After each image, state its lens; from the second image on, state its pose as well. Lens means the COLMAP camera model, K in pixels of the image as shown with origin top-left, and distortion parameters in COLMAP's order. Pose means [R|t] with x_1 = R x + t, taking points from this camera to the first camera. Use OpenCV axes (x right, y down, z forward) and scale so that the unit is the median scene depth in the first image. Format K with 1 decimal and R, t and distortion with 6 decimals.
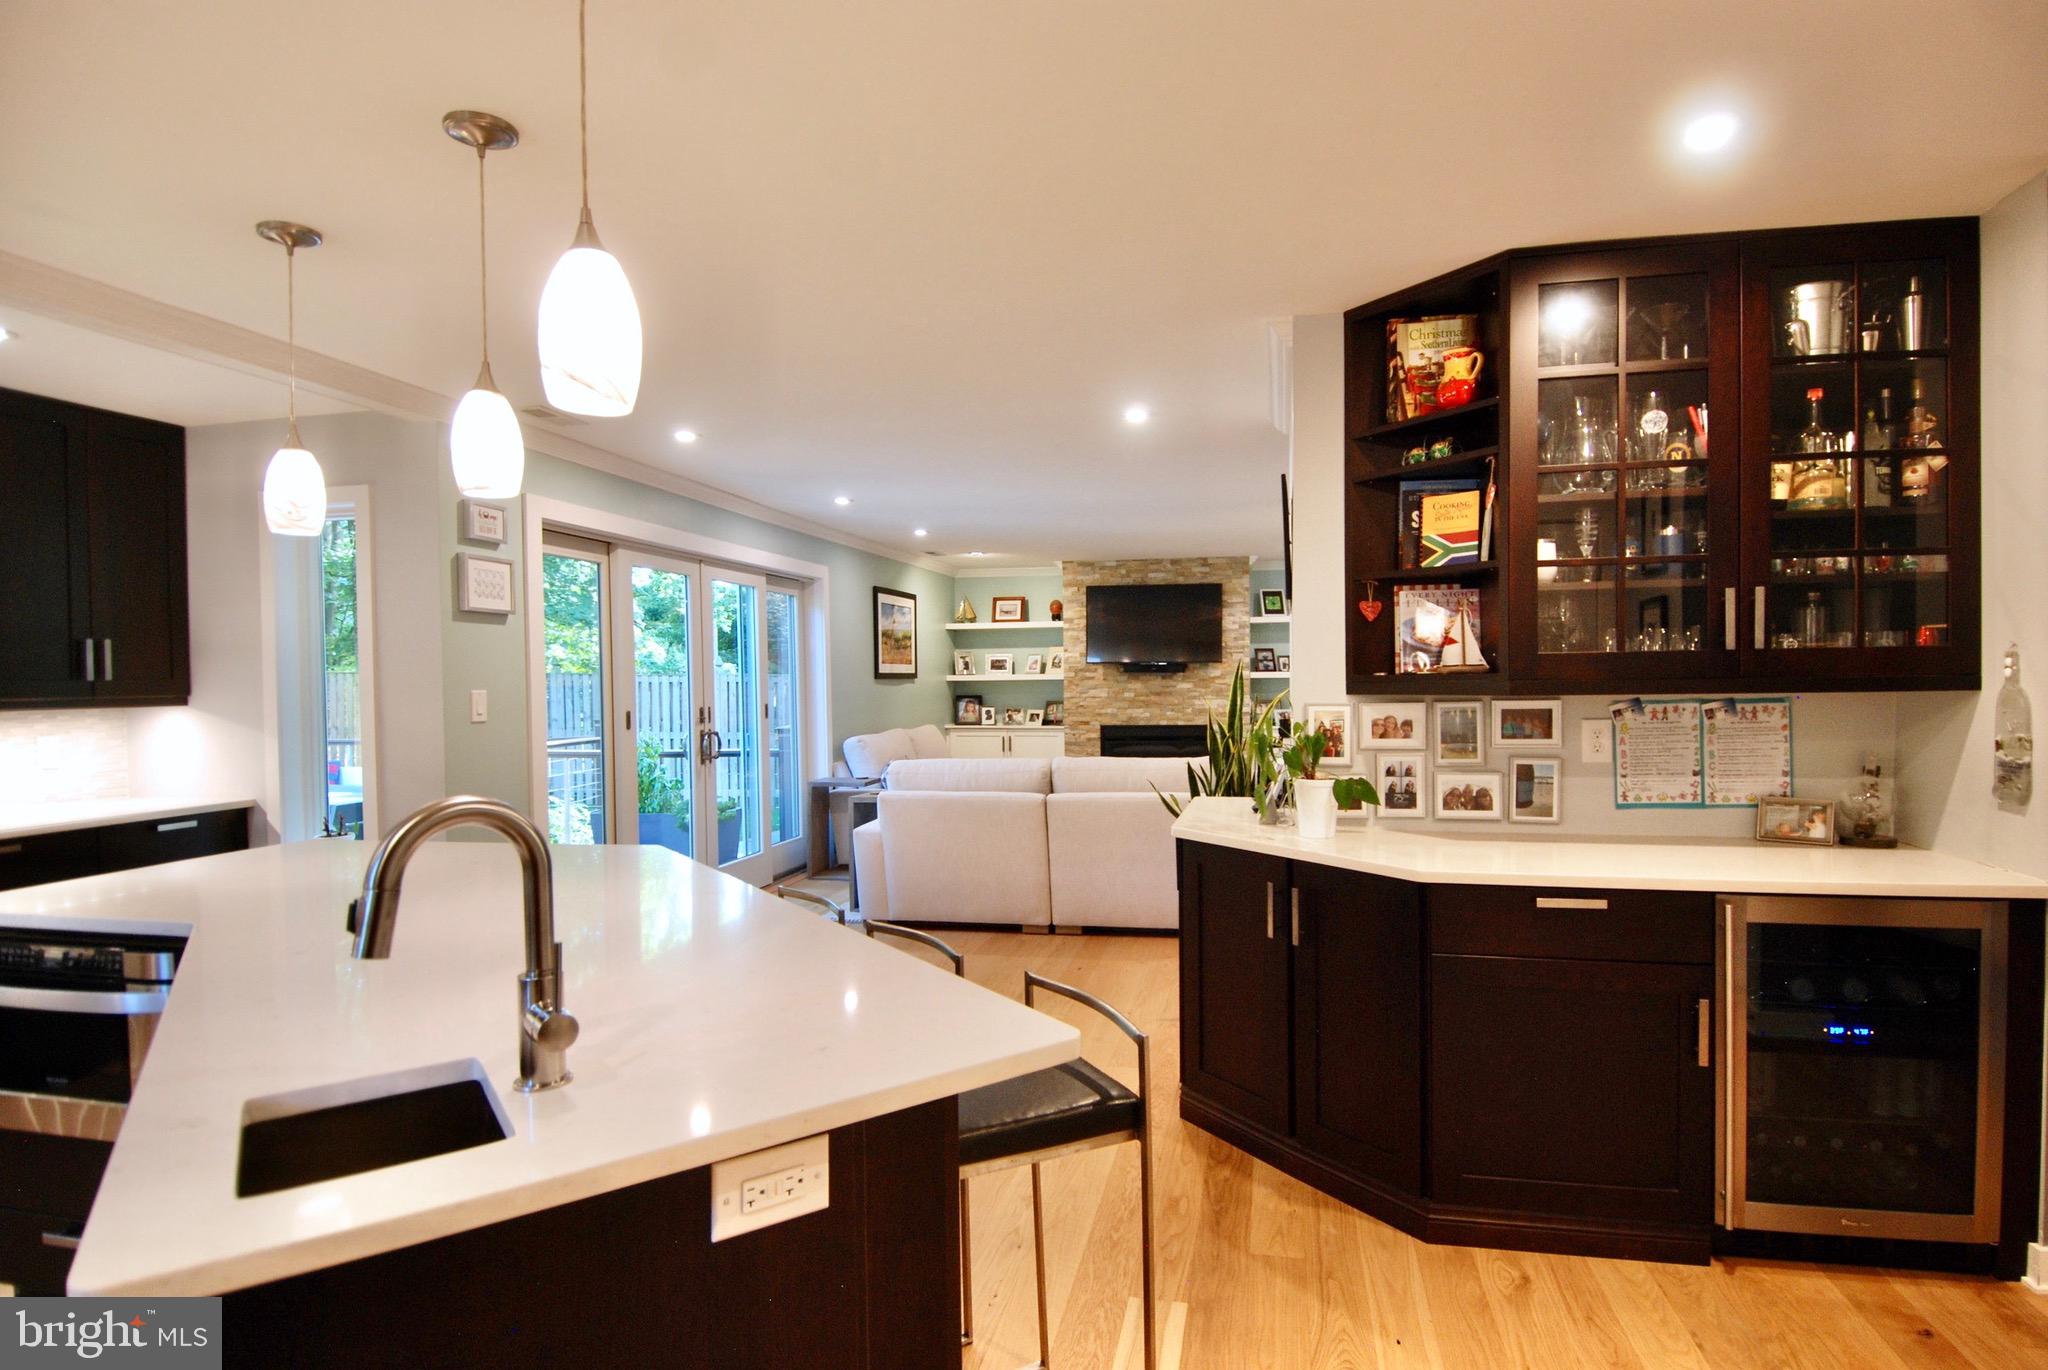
lens RADIAL K [[1066.4, 0, 1086.1], [0, 1066.4, 700.8], [0, 0, 1]] dist [0.052622, -0.057997]
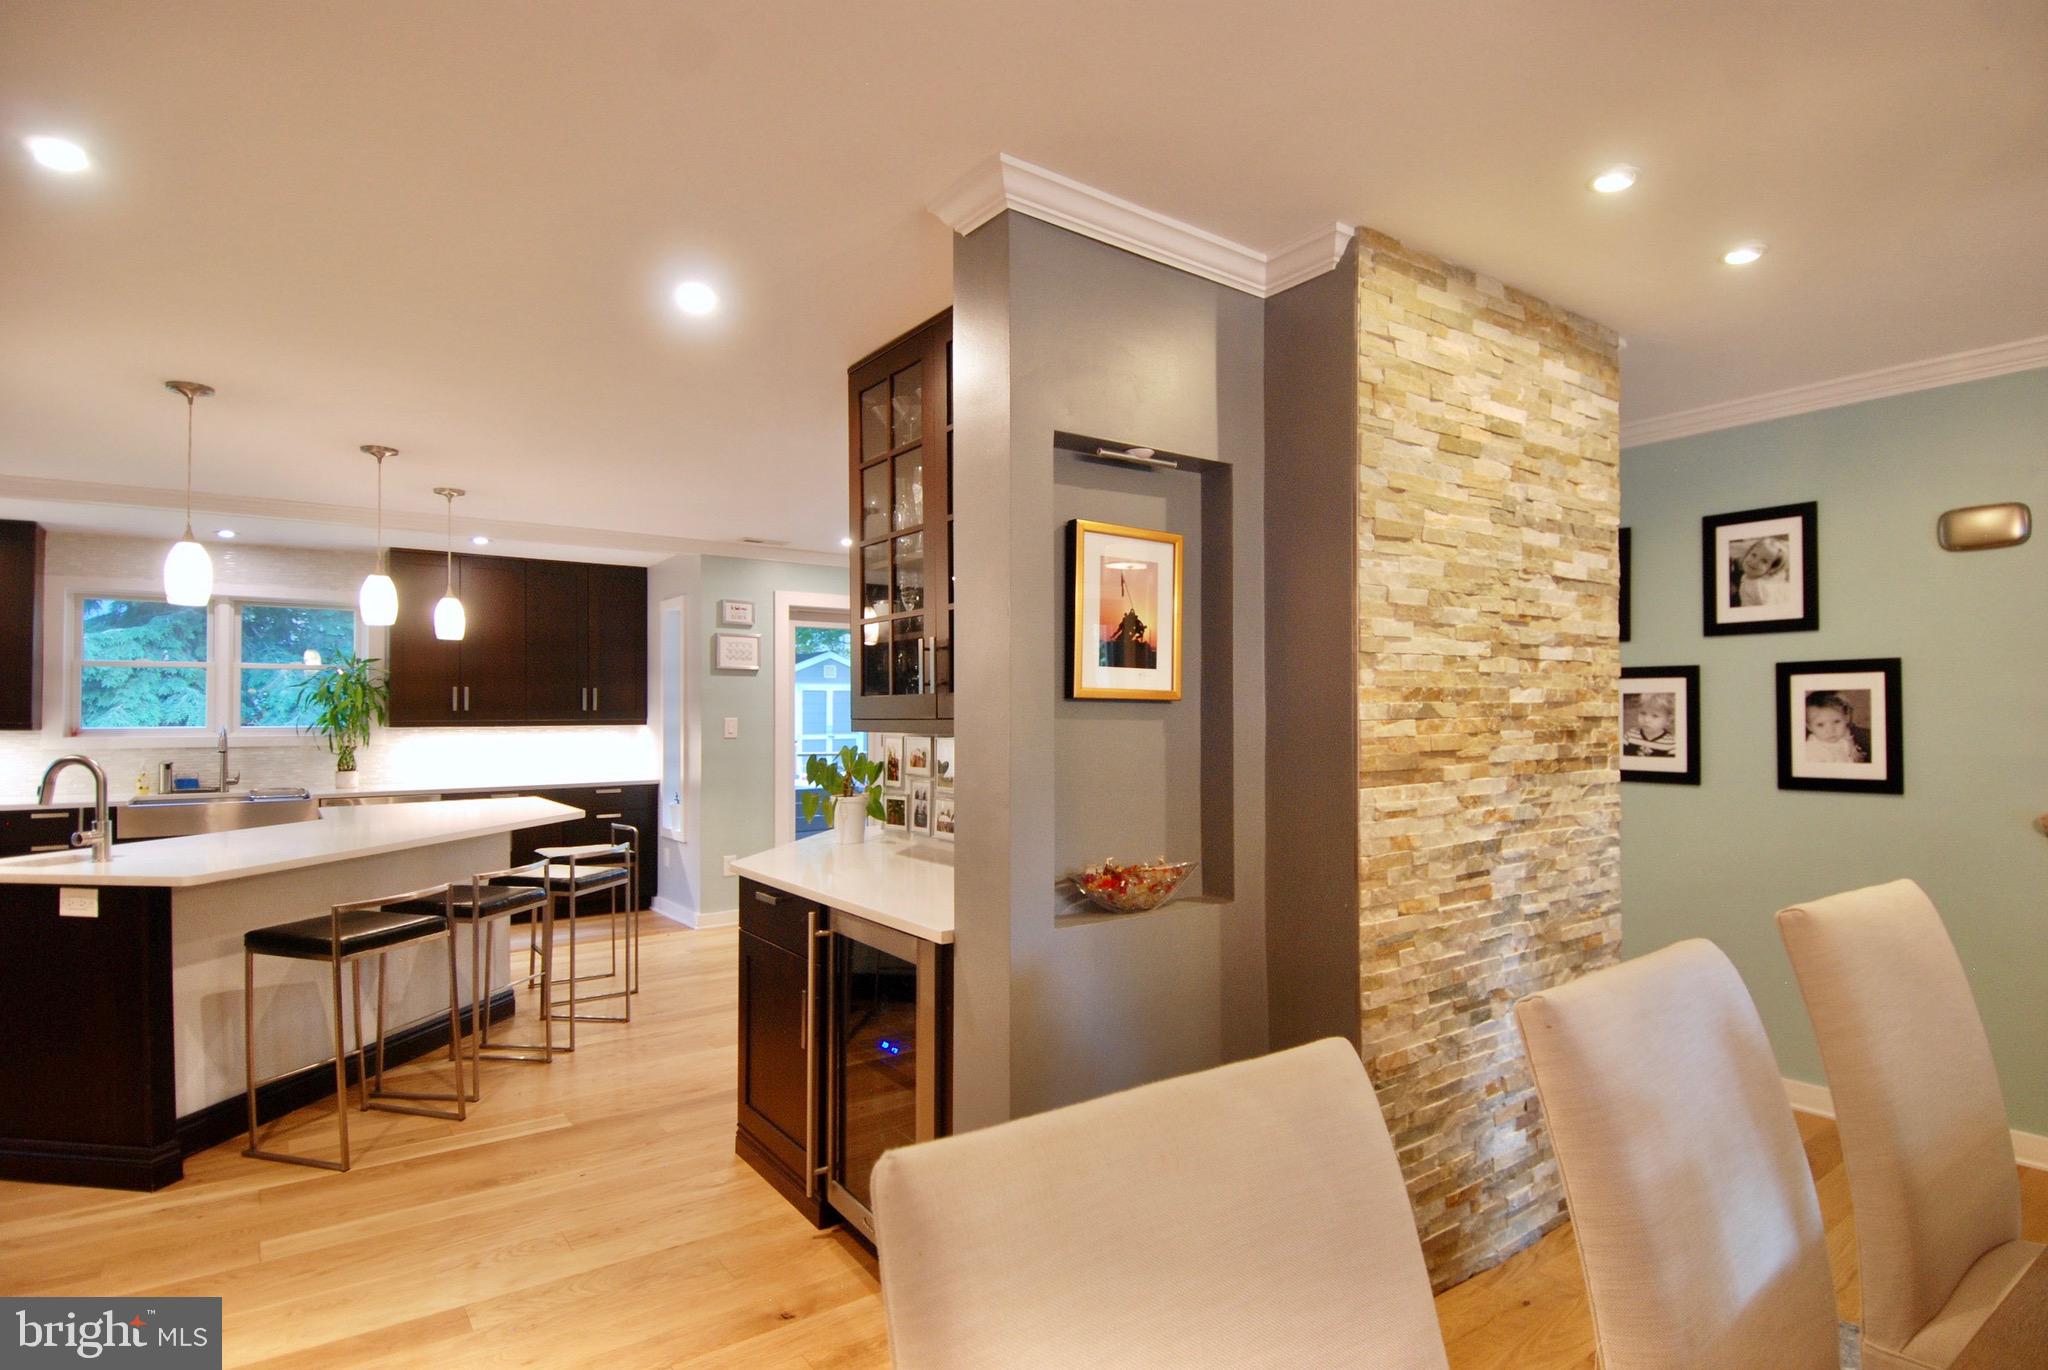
lens RADIAL K [[1066.4, 0, 1086.1], [0, 1066.4, 700.8], [0, 0, 1]] dist [0.052622, -0.057997]
pose [[0.739033, 0.000283, -0.673669, 0.723756], [-0.018836, 0.999618, -0.020244, -0.010559], [0.673406, 0.027651, 0.738756, 0.150078]]
